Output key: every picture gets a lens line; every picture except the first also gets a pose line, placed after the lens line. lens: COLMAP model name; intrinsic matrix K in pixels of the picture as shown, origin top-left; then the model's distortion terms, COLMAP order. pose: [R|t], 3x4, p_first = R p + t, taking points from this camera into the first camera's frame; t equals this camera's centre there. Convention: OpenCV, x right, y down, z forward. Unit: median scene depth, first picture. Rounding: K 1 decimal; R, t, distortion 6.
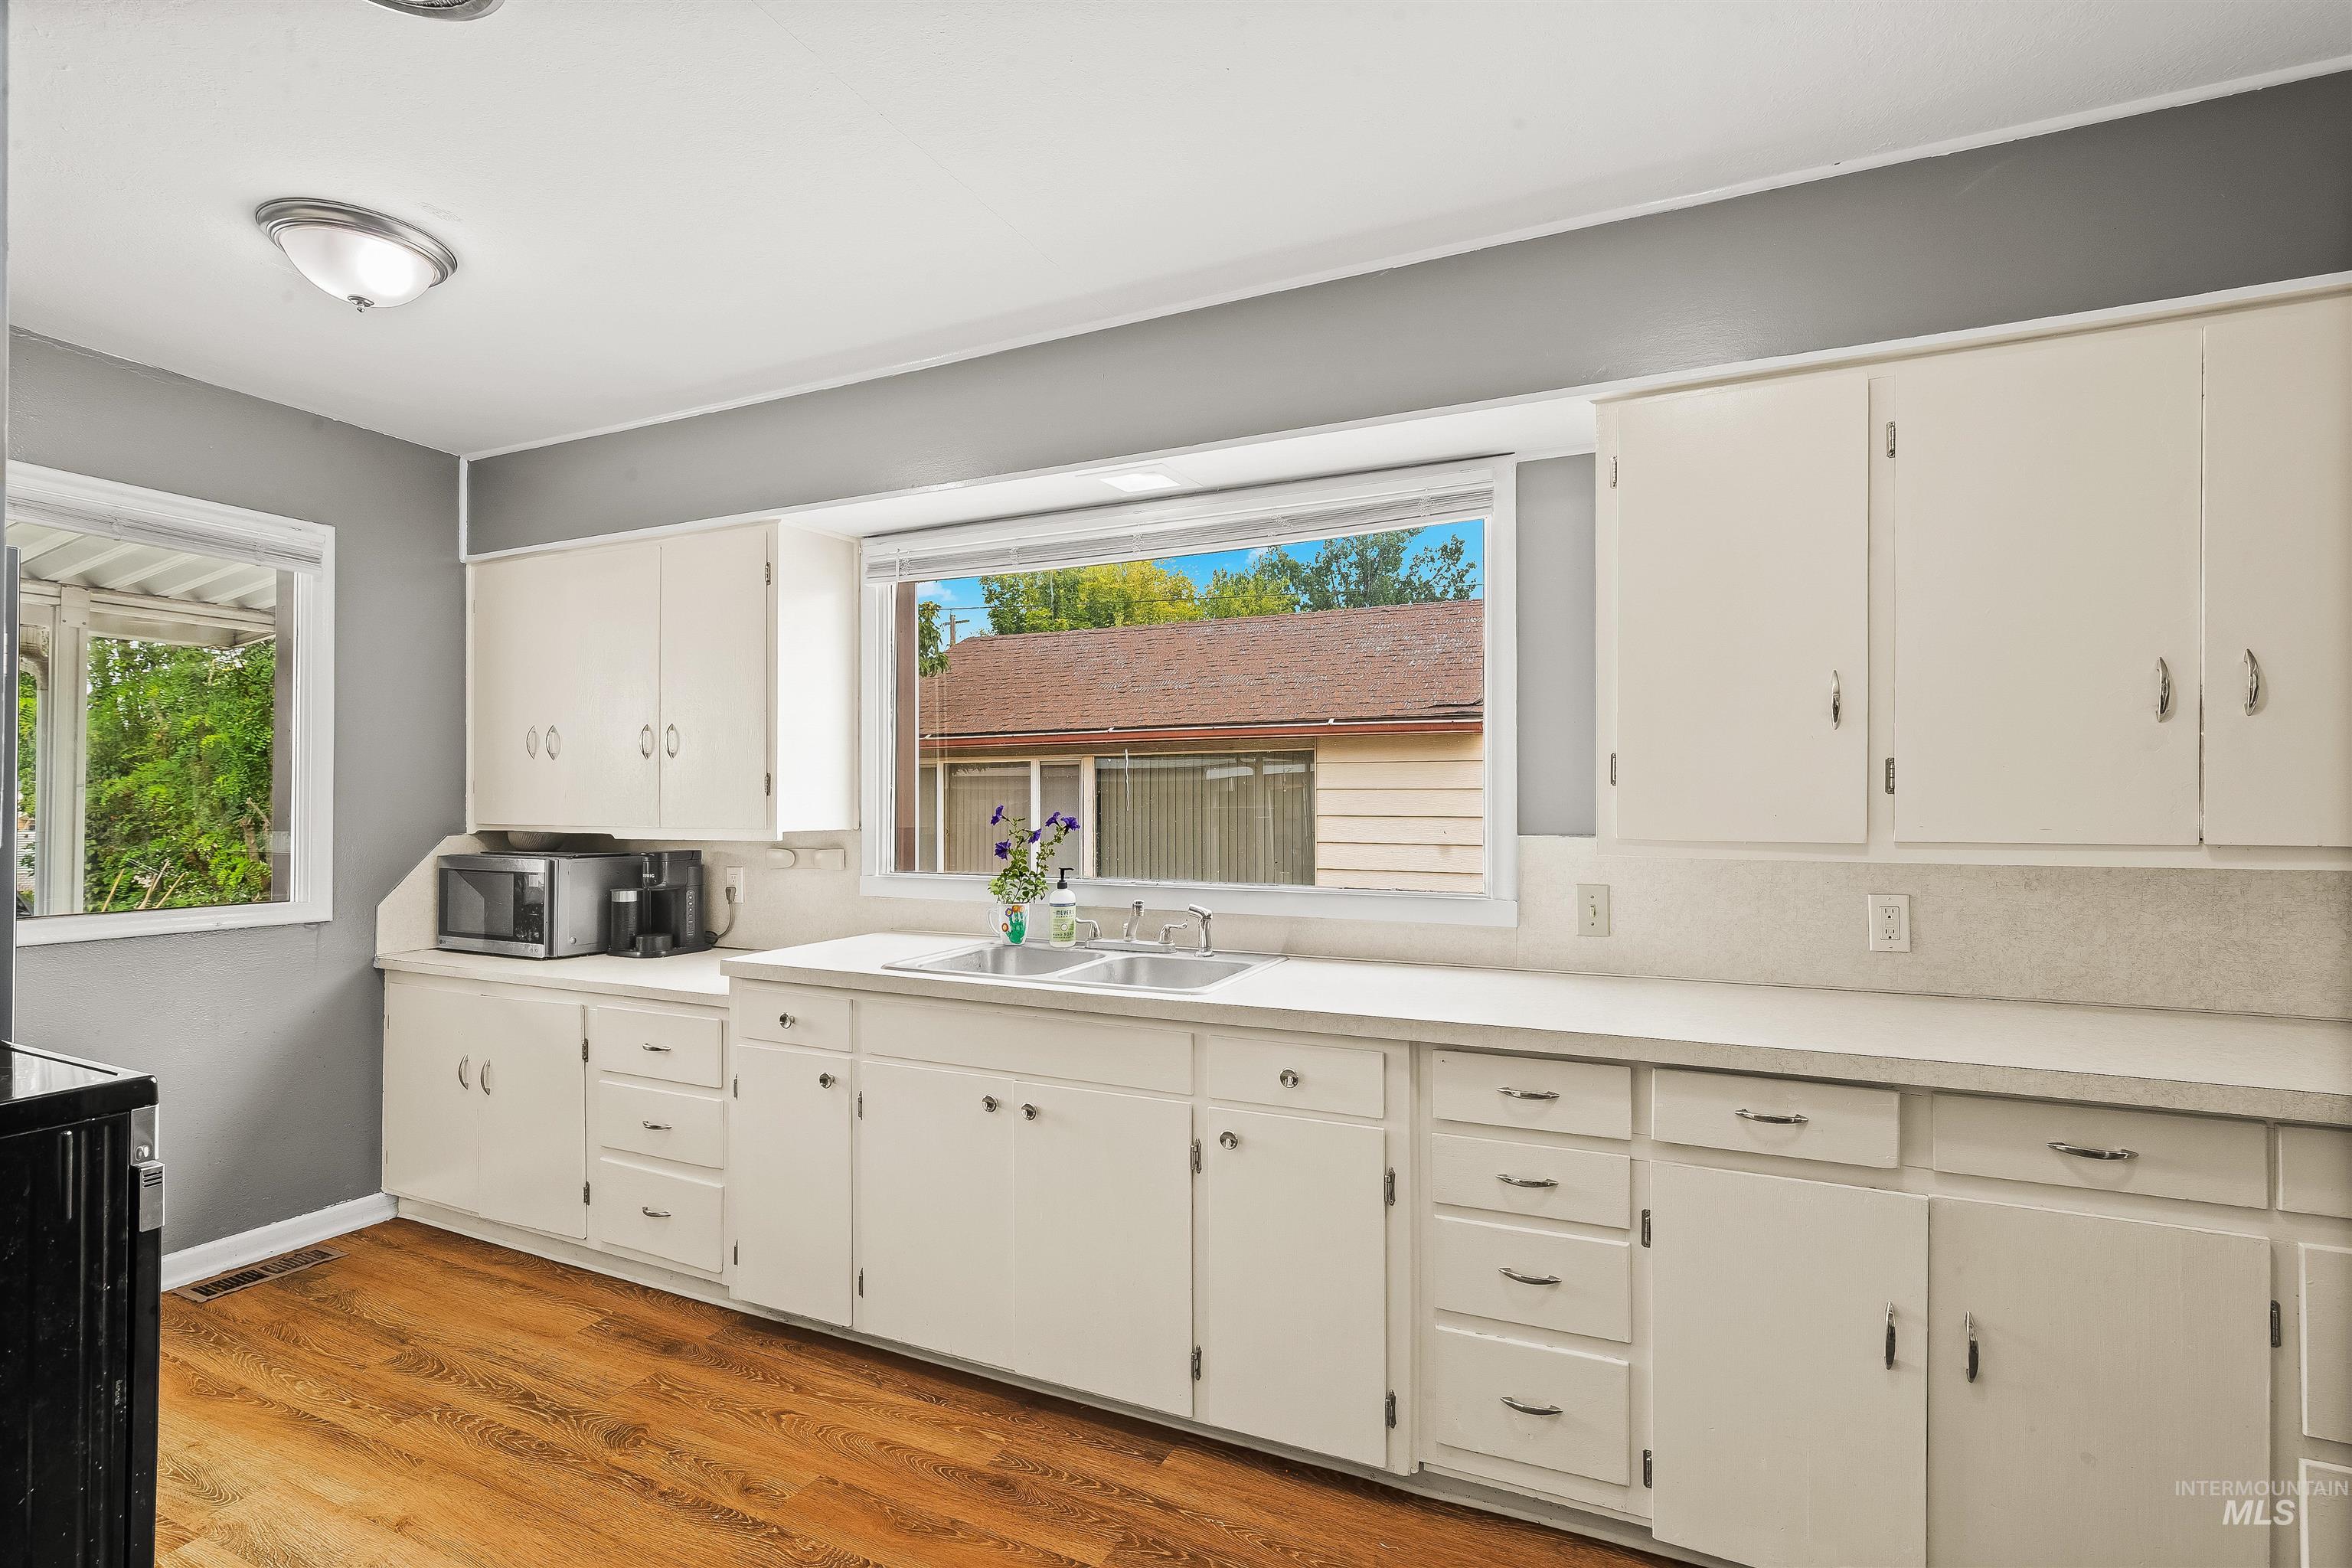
lens RADIAL K [[1084.1, 0, 1179.3], [0, 1084.1, 808.1], [0, 0, 1]] dist [-0.002135, -0.000131]
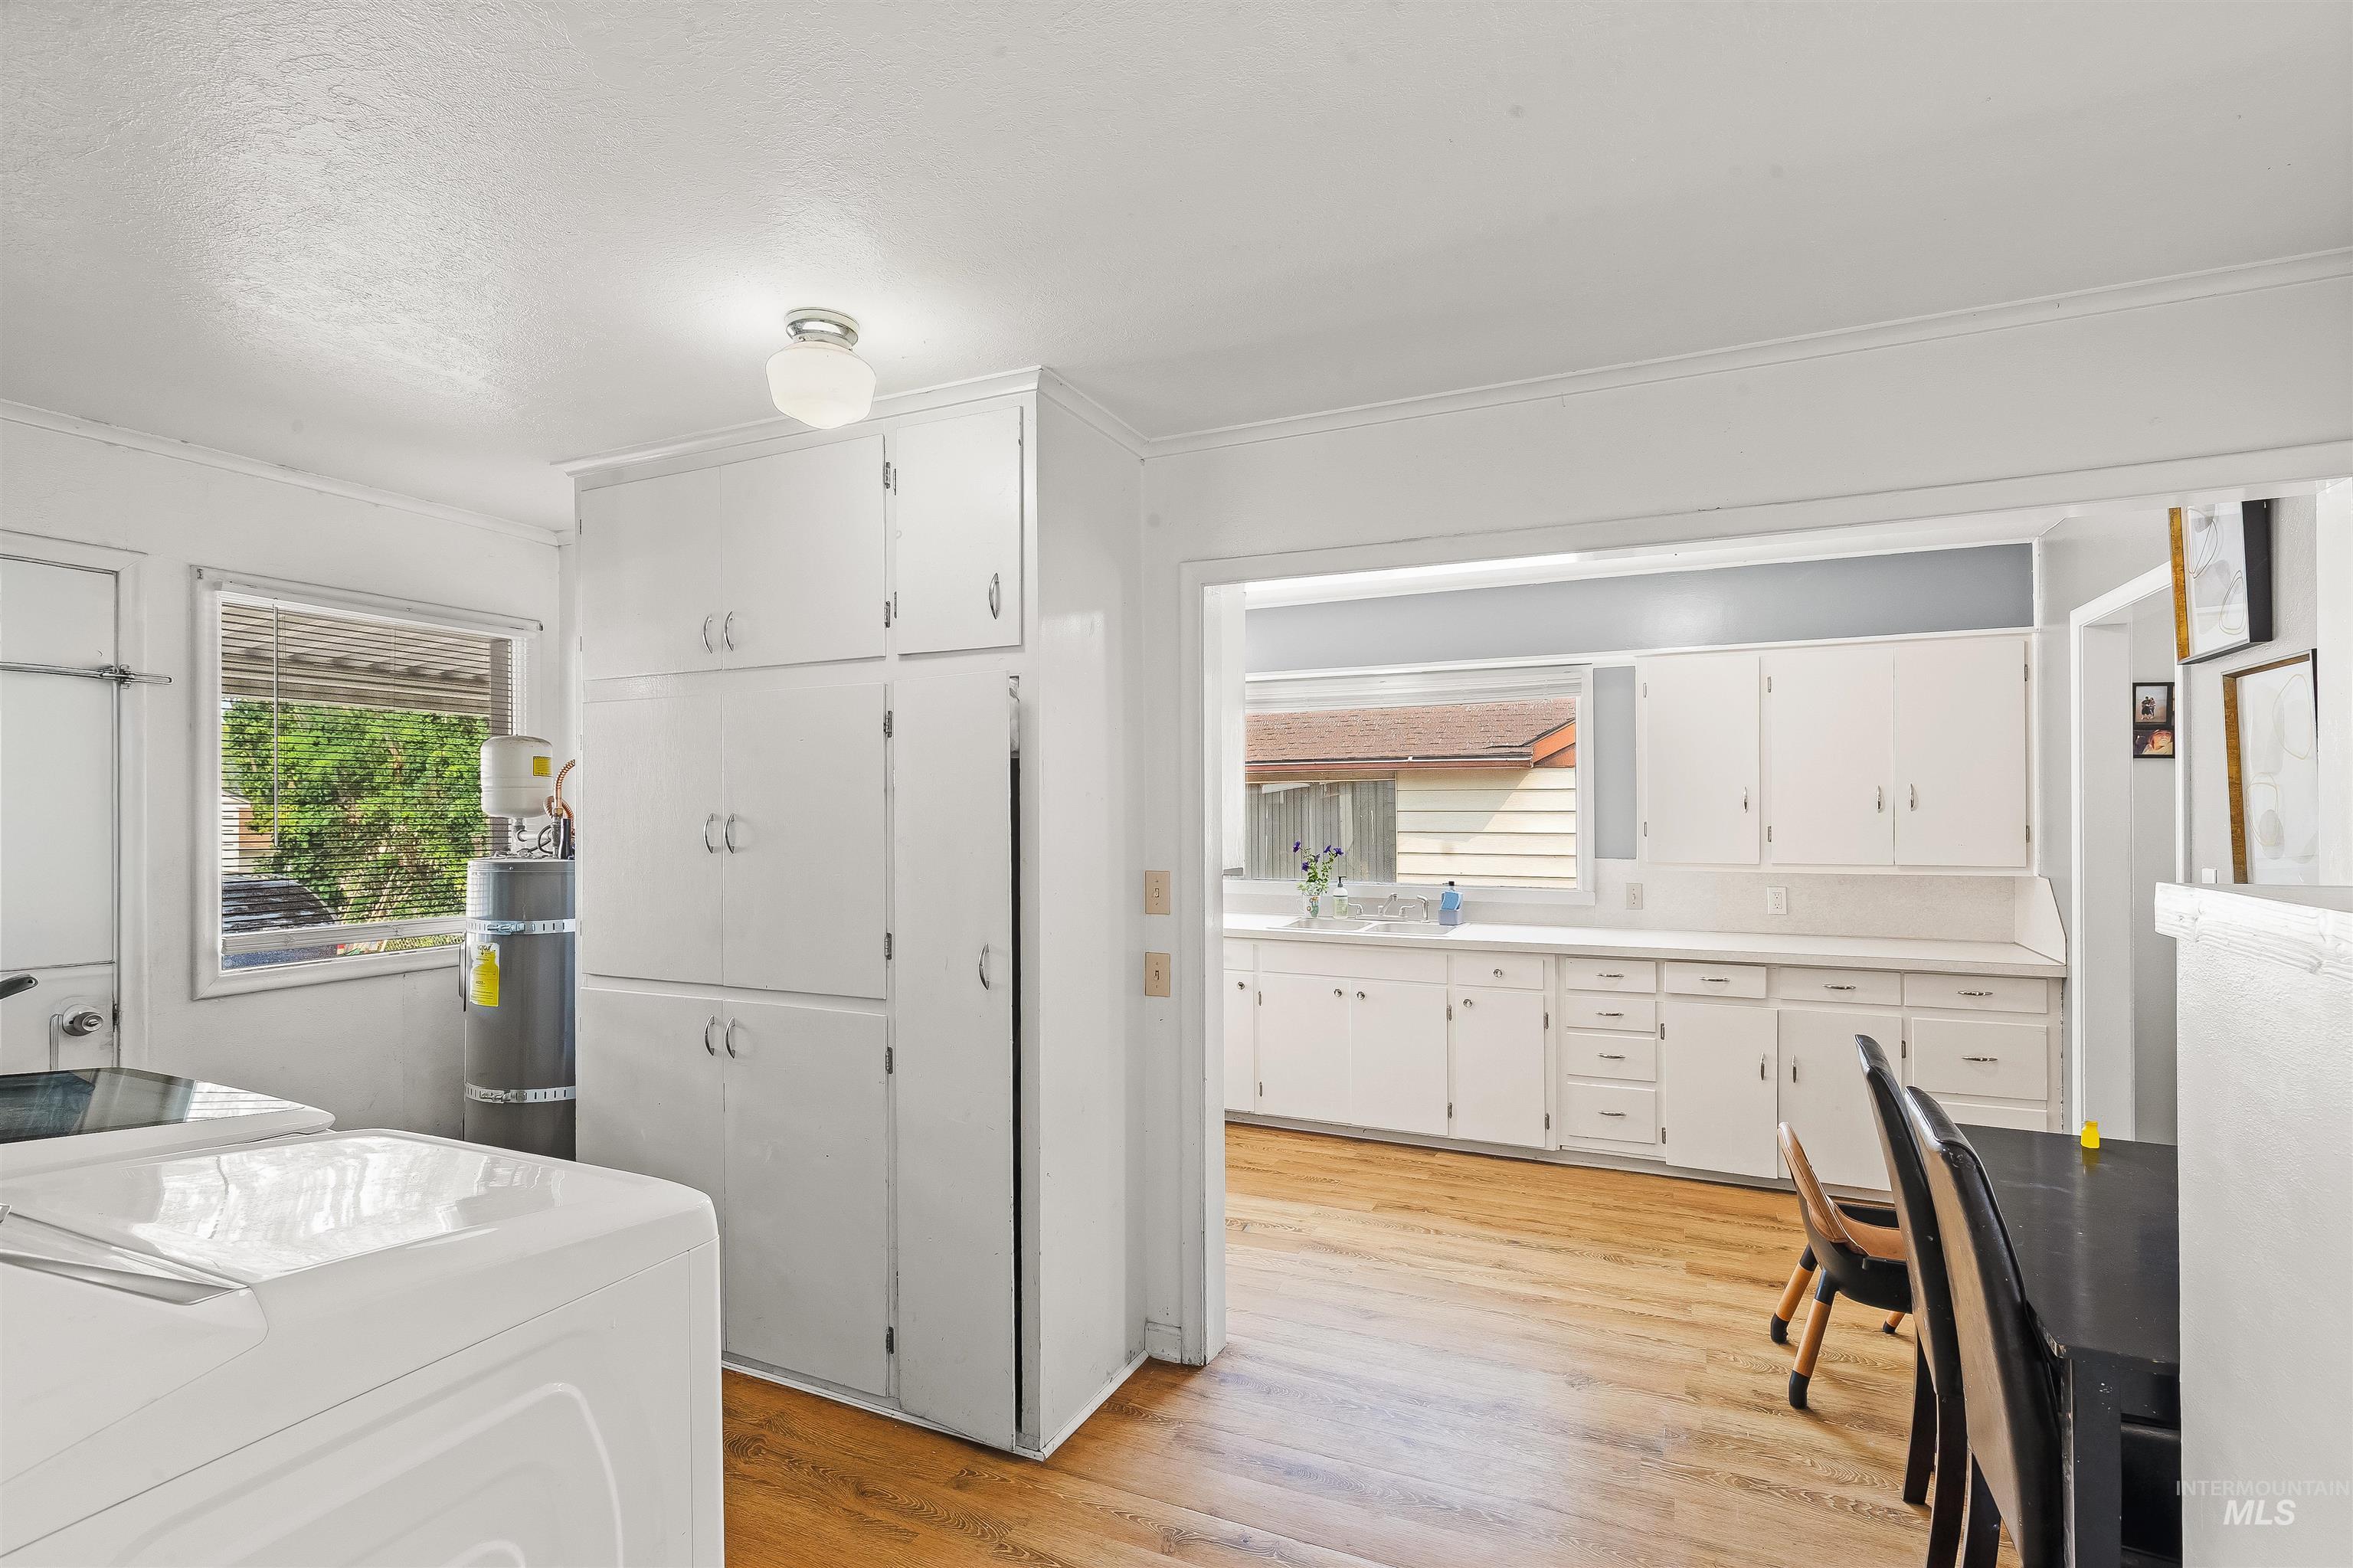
lens RADIAL K [[1084.5, 0, 1179.8], [0, 1084.5, 808.1], [0, 0, 1]] dist [-0.002135, -0.000131]
pose [[0.999972, -0.004706, -0.005819, -0.520437], [0.004685, 0.999983, -0.003610, -0.076290], [0.005836, 0.003583, 0.999977, -1.176878]]
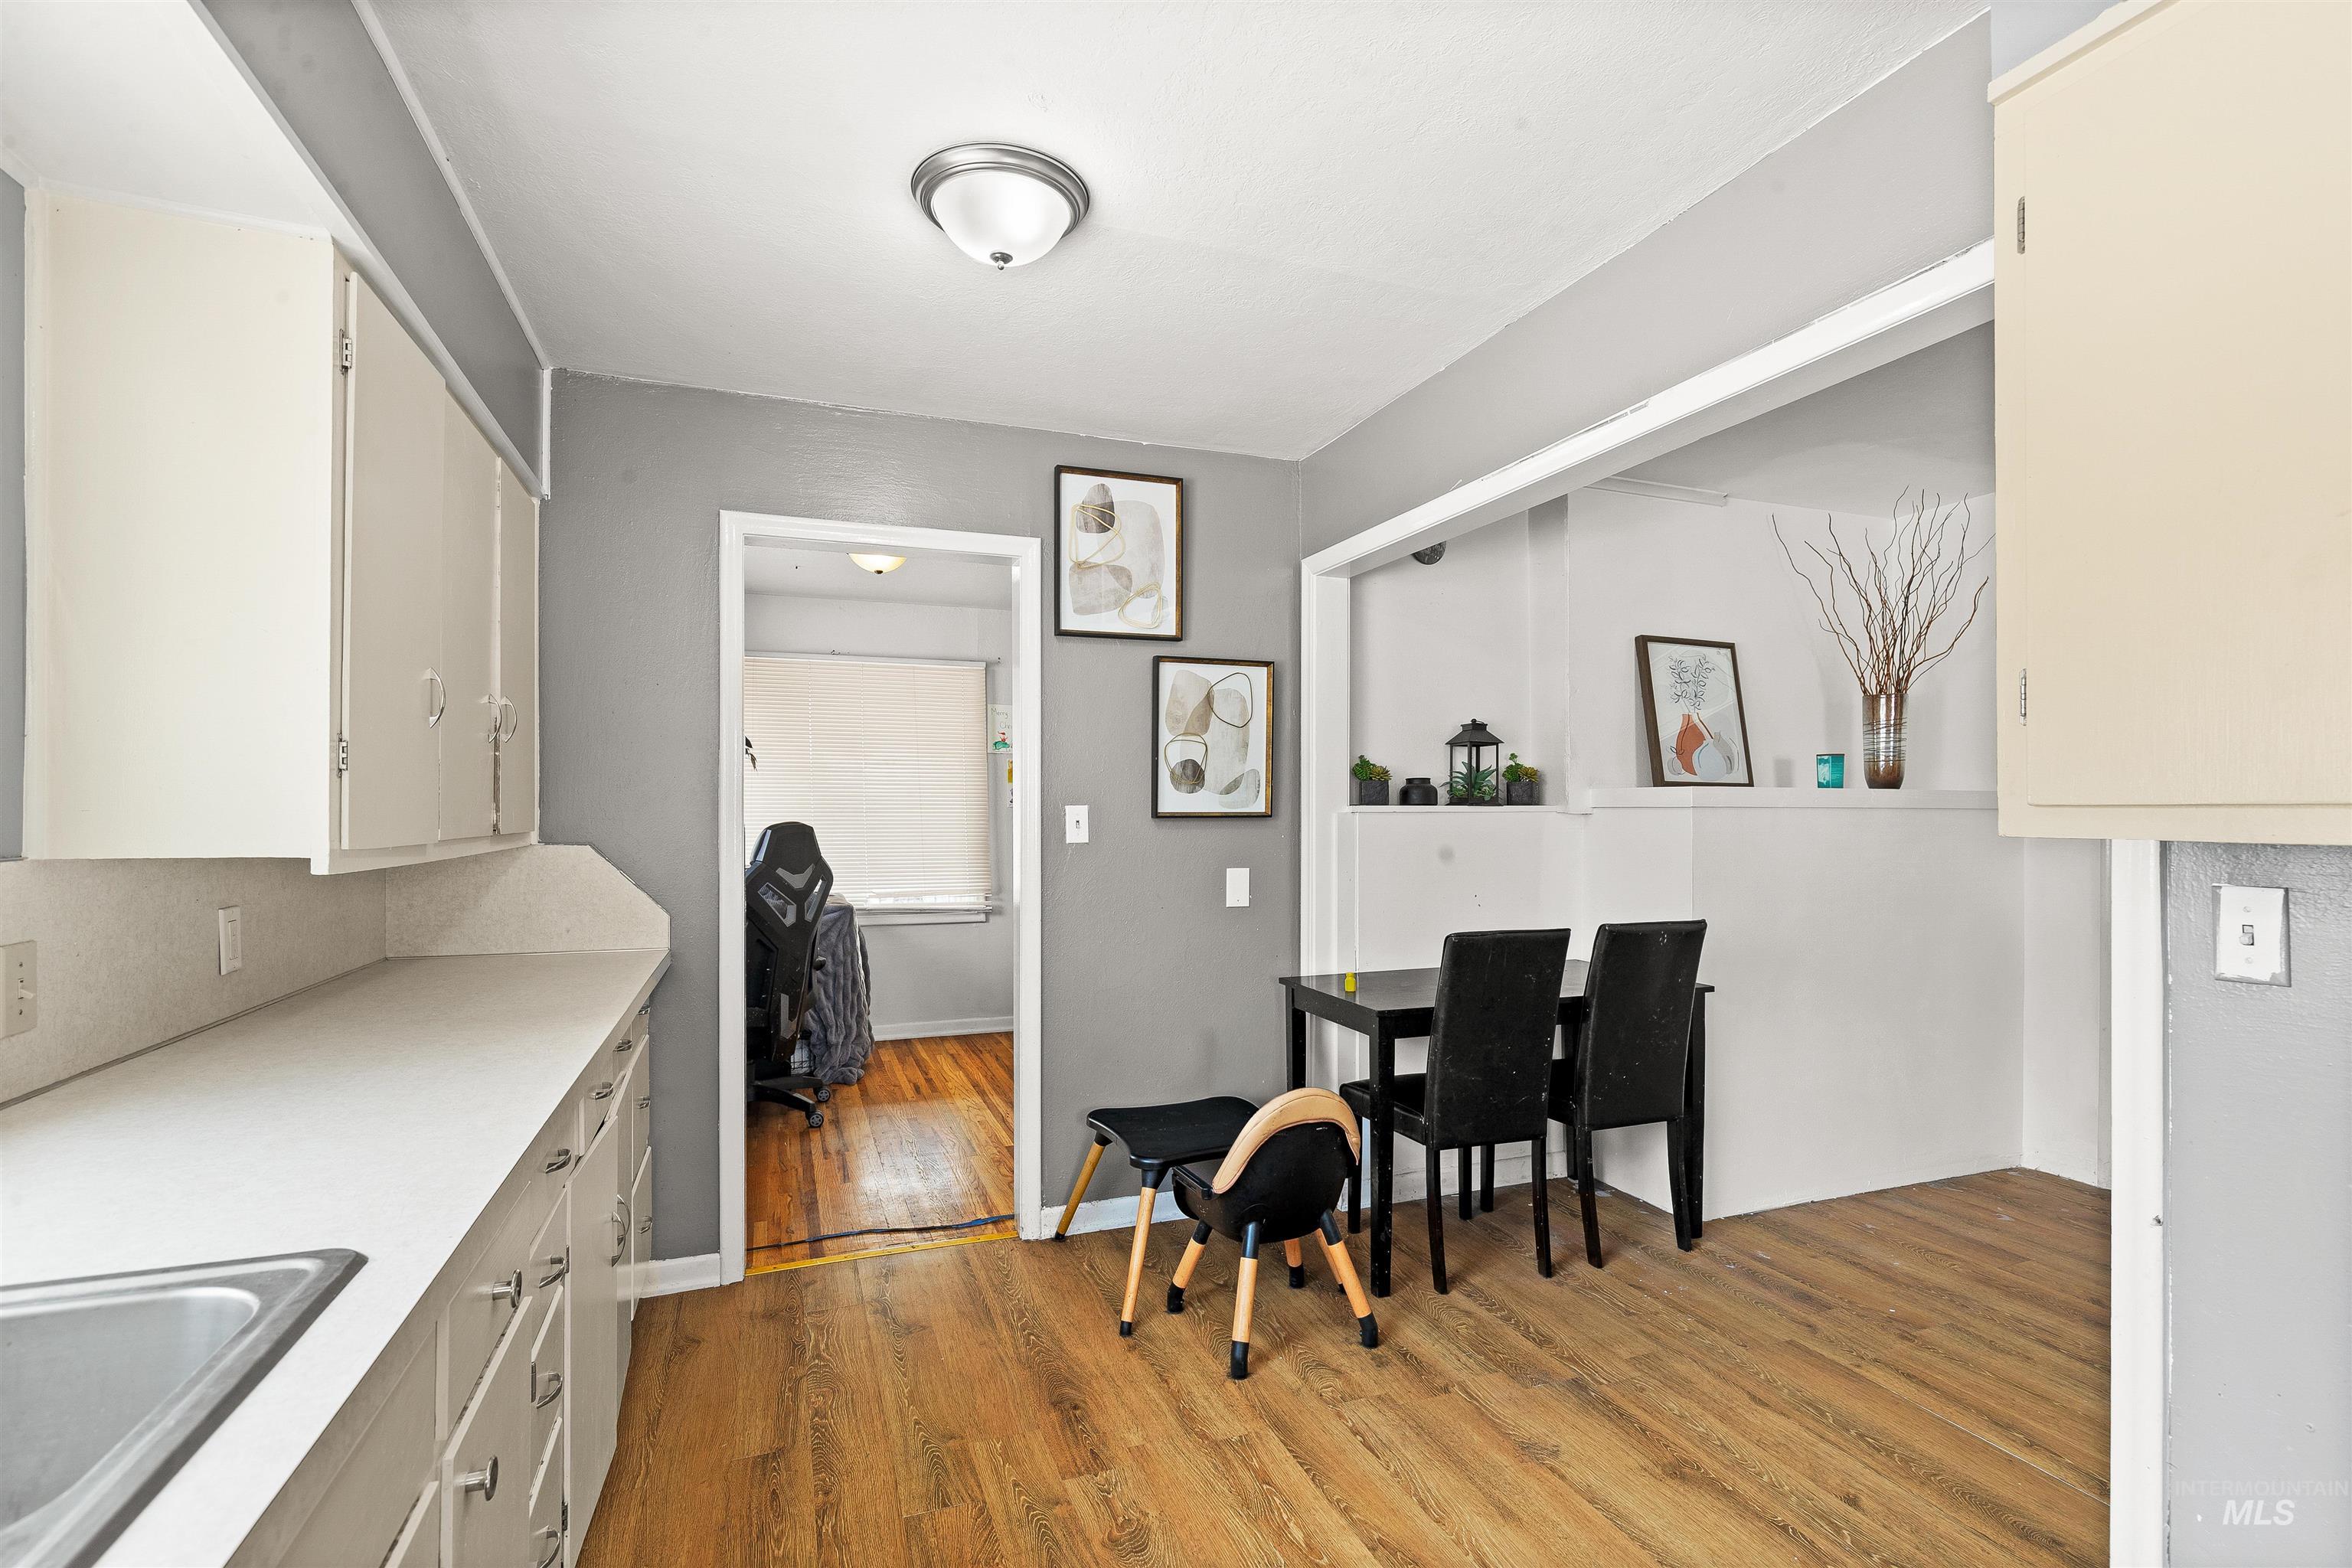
lens RADIAL K [[1084.1, 0, 1179.3], [0, 1084.1, 808.1], [0, 0, 1]] dist [-0.002135, -0.000131]
pose [[-0.704235, -0.001532, 0.709966, -0.540598], [0.002575, 0.999986, 0.004712, -0.001404], [-0.709963, 0.005146, -0.704220, 1.263954]]
